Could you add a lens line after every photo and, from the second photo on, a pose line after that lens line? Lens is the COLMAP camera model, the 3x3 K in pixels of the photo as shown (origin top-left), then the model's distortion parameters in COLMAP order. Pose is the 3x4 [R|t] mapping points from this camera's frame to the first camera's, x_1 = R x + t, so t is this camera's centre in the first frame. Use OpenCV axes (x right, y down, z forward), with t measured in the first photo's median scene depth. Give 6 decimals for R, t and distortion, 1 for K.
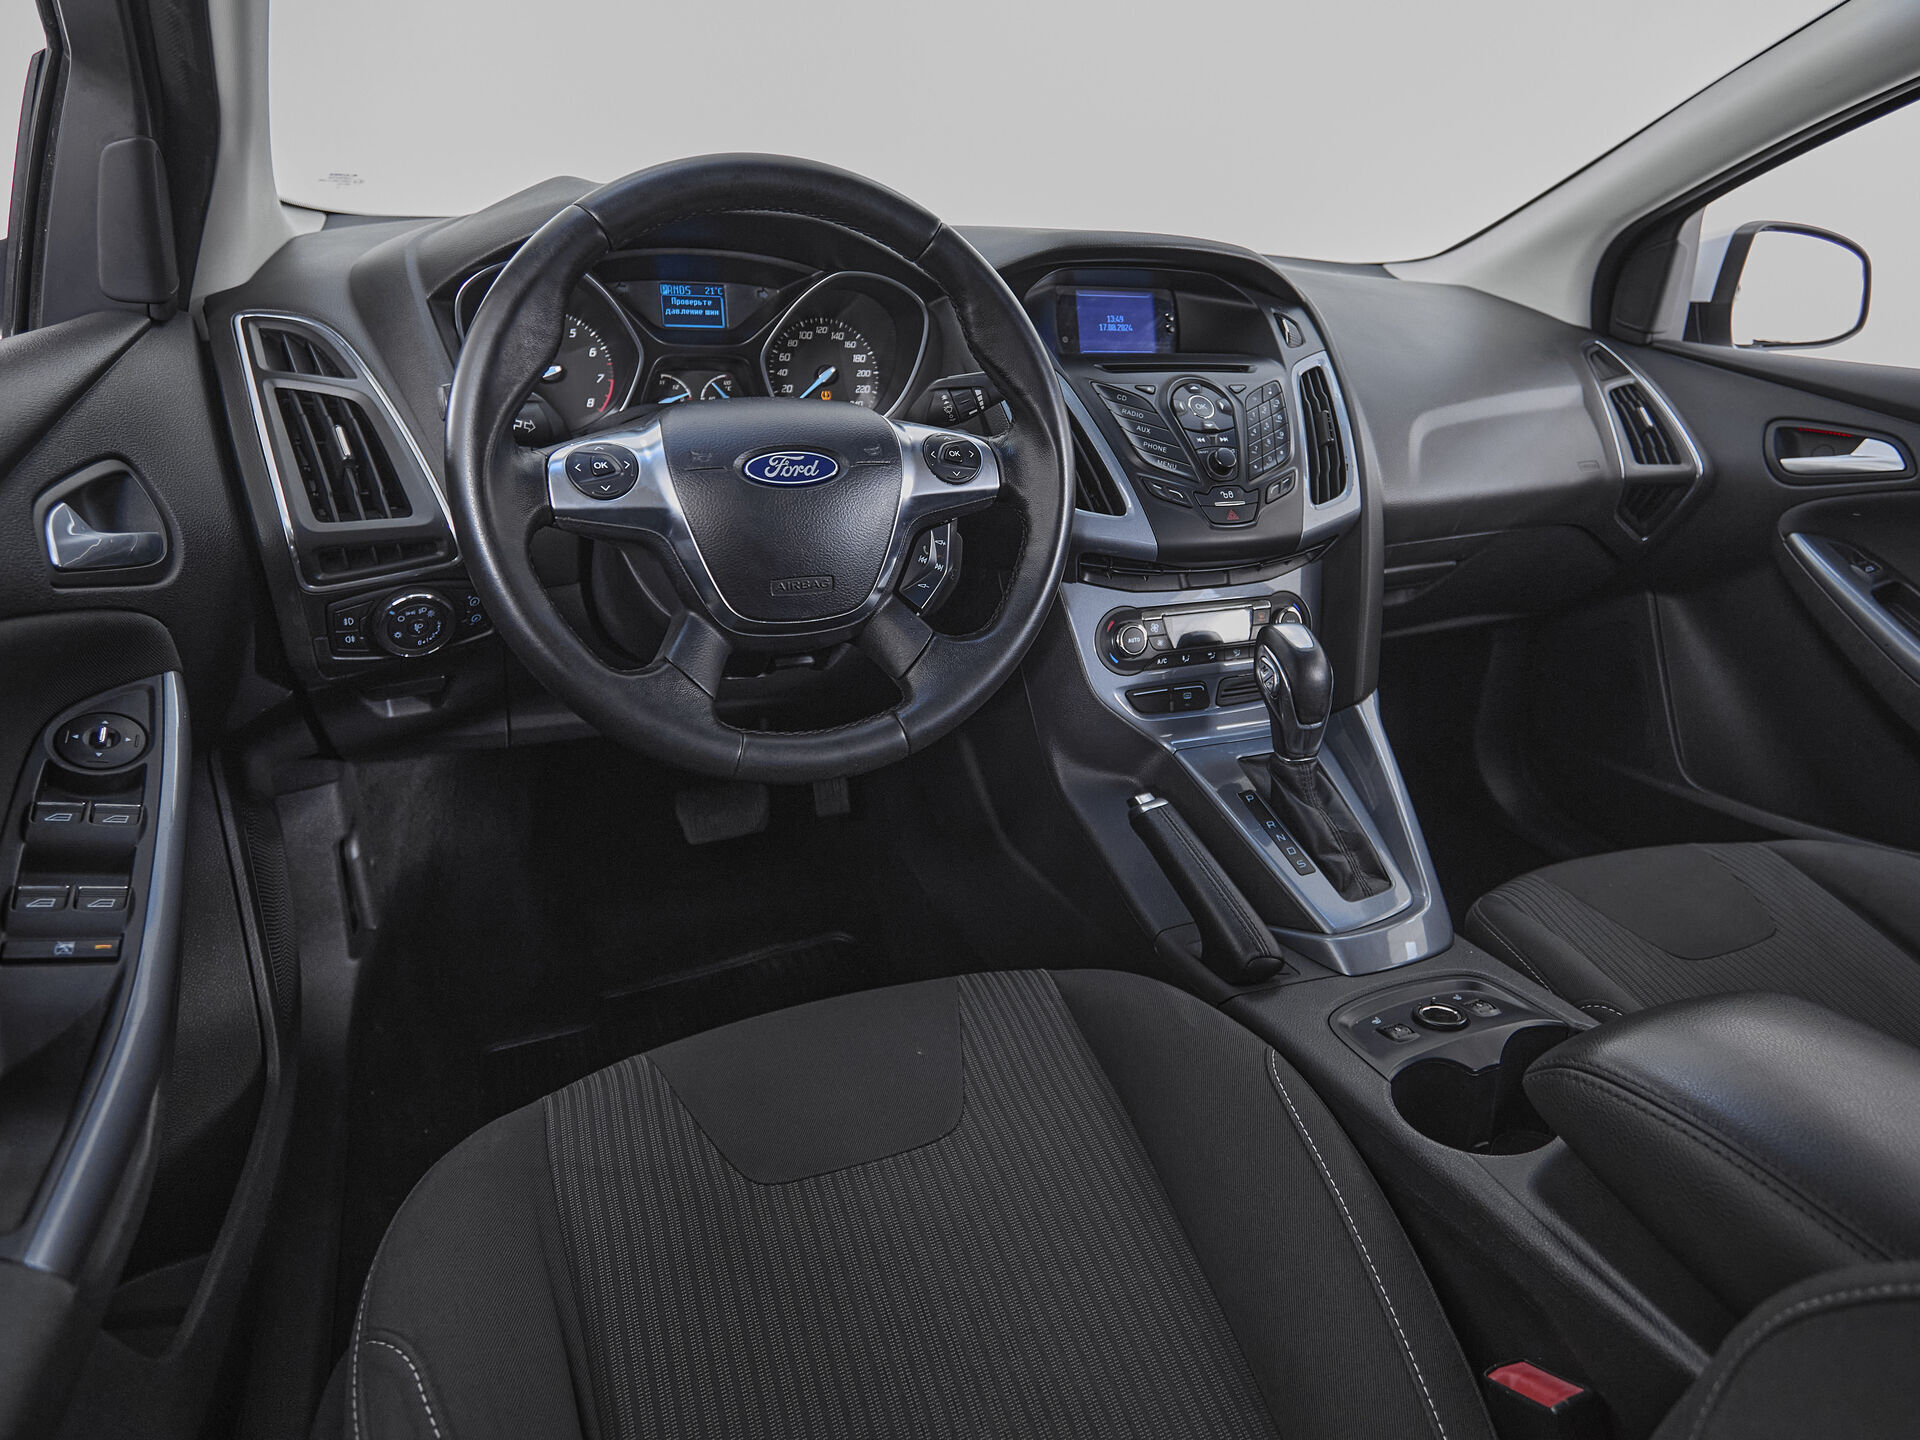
lens RADIAL K [[1188.5, 0, 1021.2], [0, 1188.5, 642.3], [0, 0, 1]] dist [-0.002168, -0.001053]
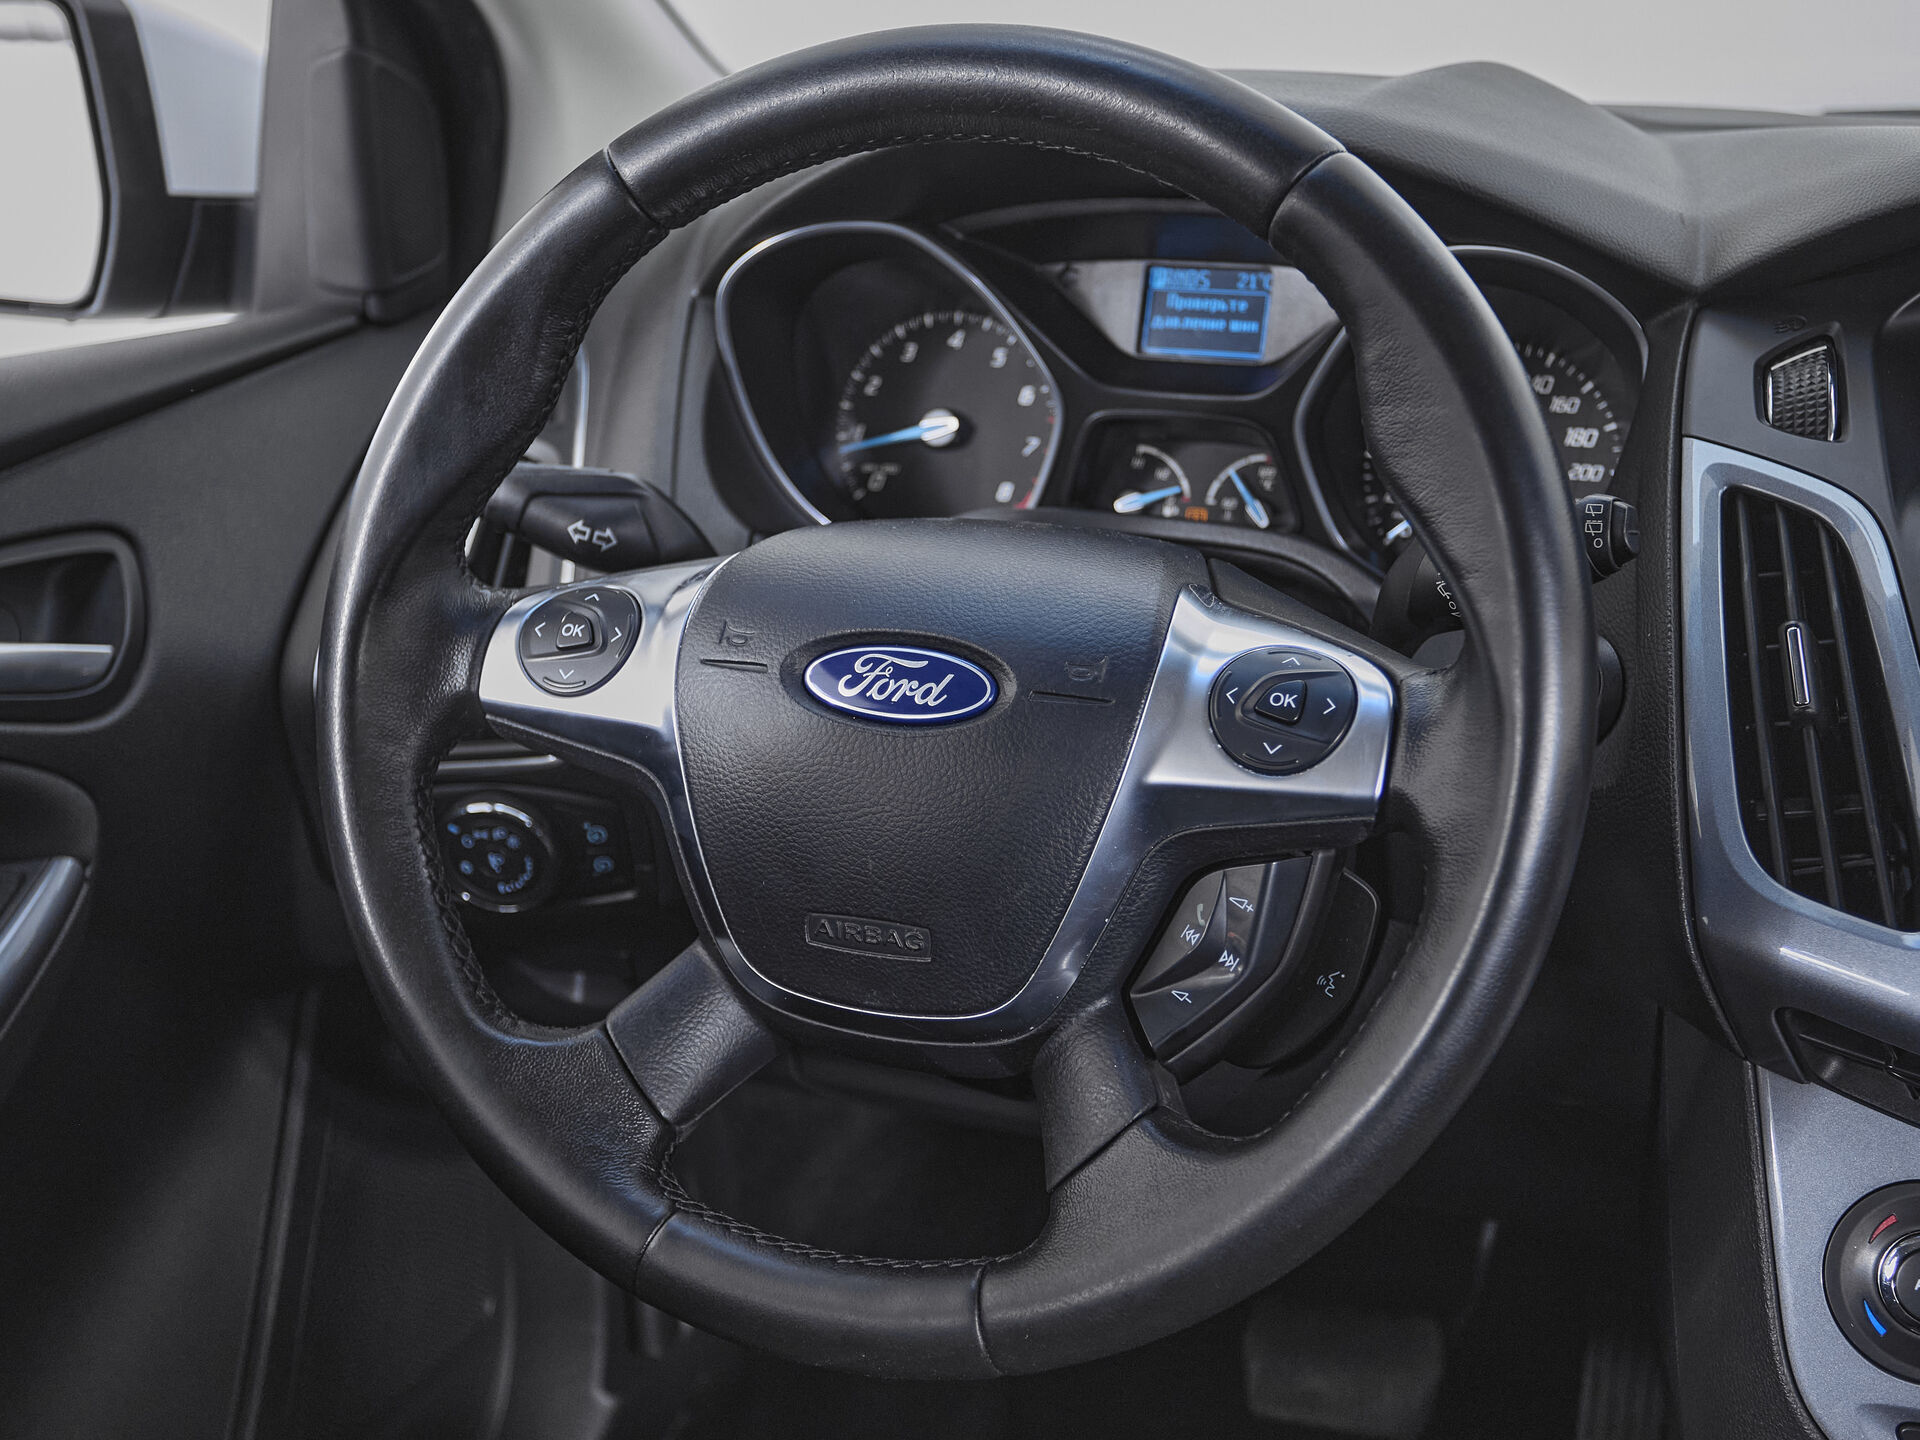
lens RADIAL K [[2413.8, 0, 928.5], [0, 2413.8, 695.6], [0, 0, 1]] dist [-0.003131, 0.014759]
pose [[0.680539, 0.143497, -0.718523, 0.369213], [-0.205405, 0.978677, 0.000905, -0.108676], [0.703331, 0.146972, 0.695503, 0.264179]]
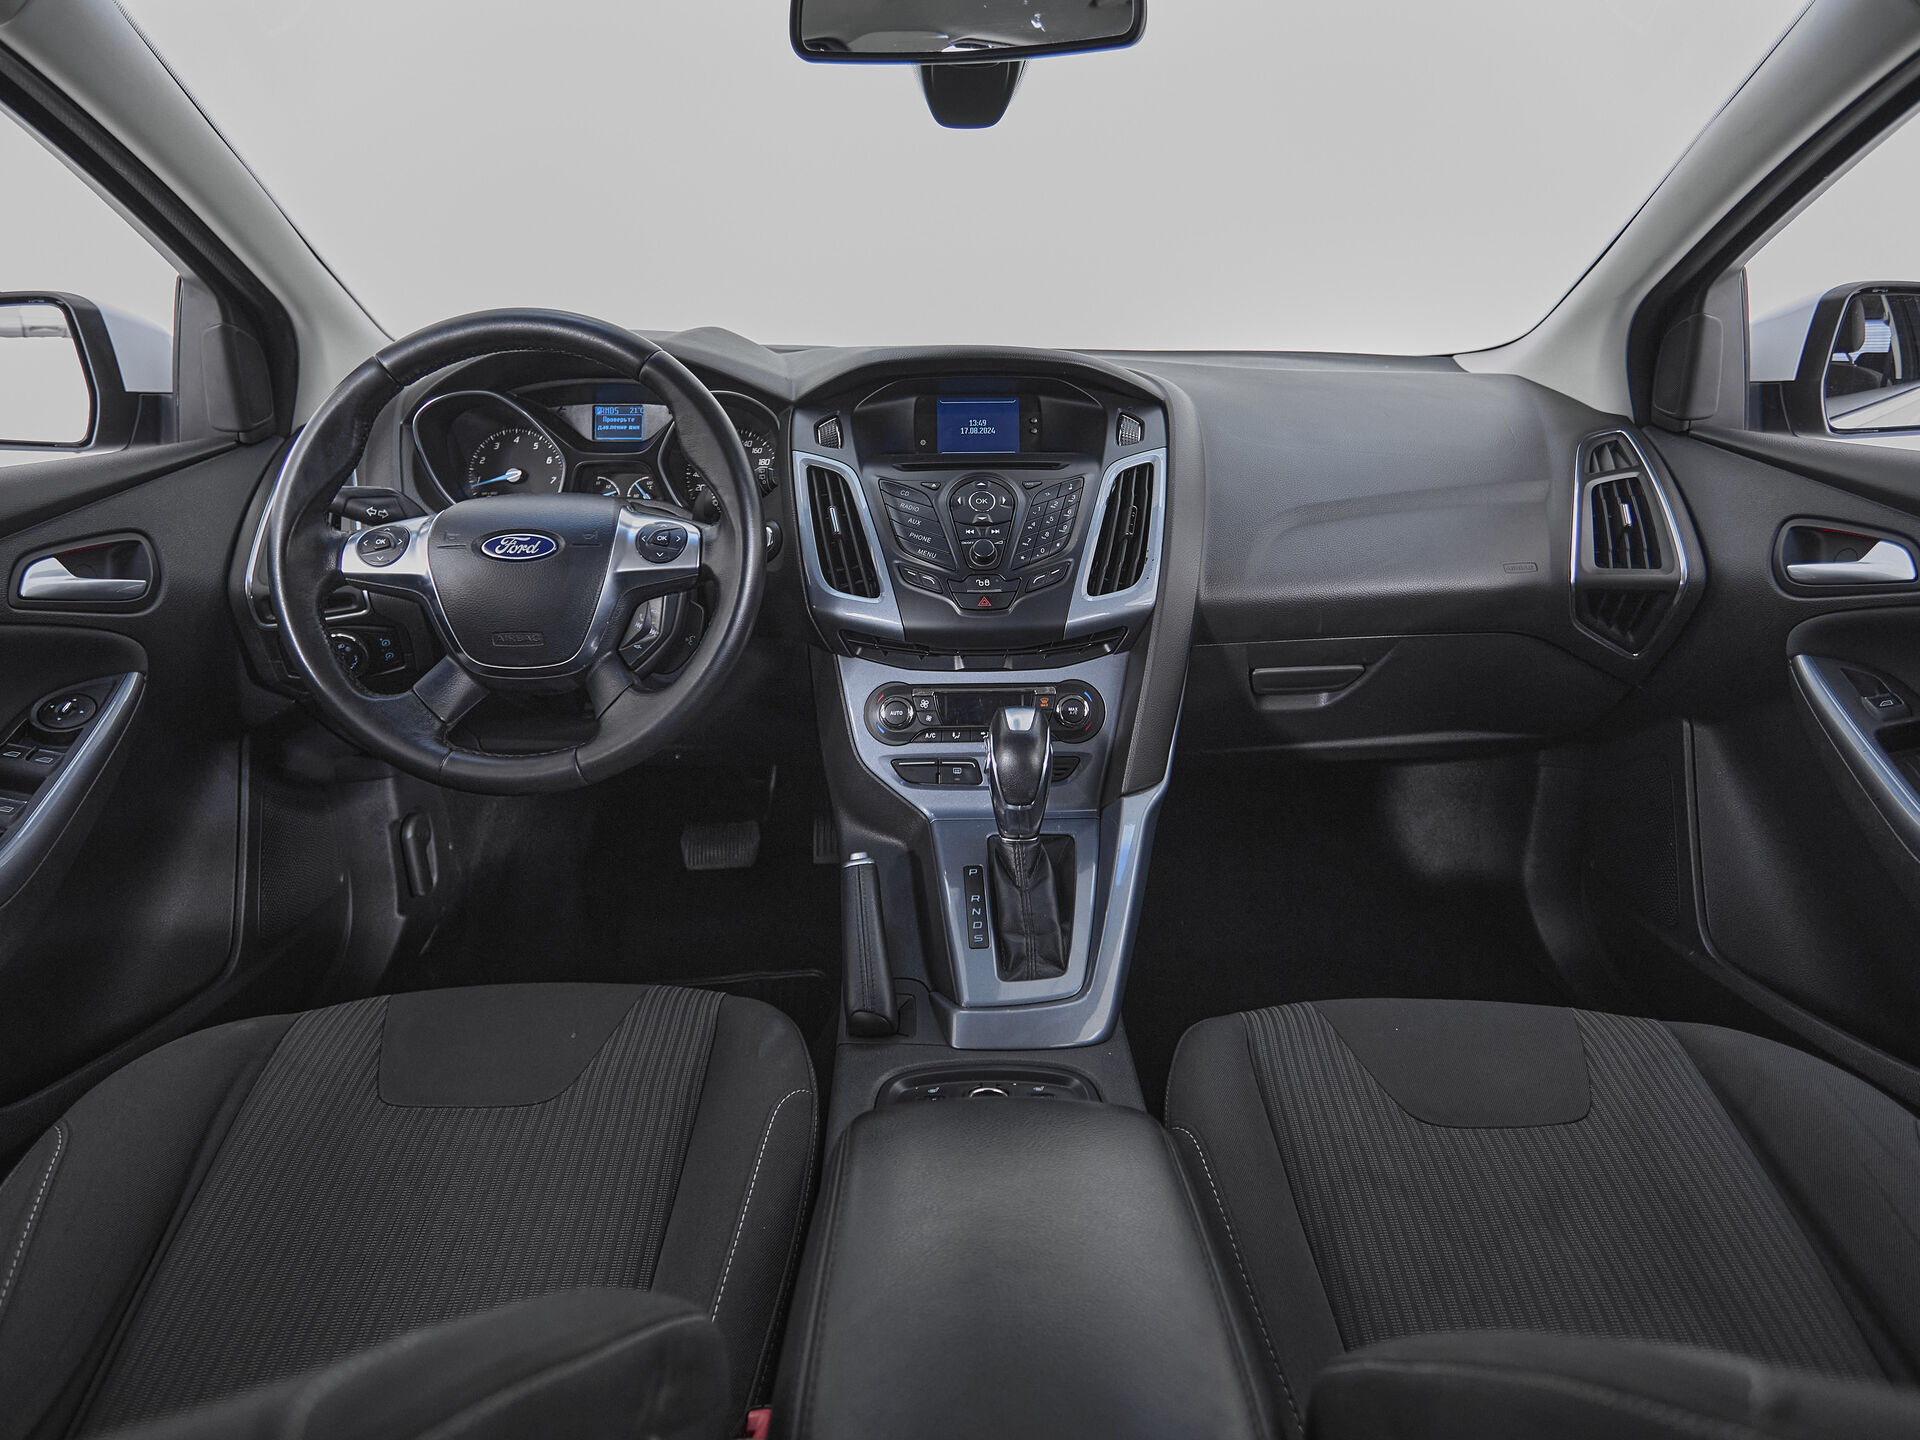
lens RADIAL K [[1158.6, 0, 962.6], [0, 1158.6, 638.8], [0, 0, 1]] dist [0.001824, 0.000362]
pose [[0.912580, 0.046971, -0.406191, 0.562236], [-0.081381, 0.994371, -0.067850, -0.002096], [0.400718, 0.094975, 0.911266, 0.049859]]
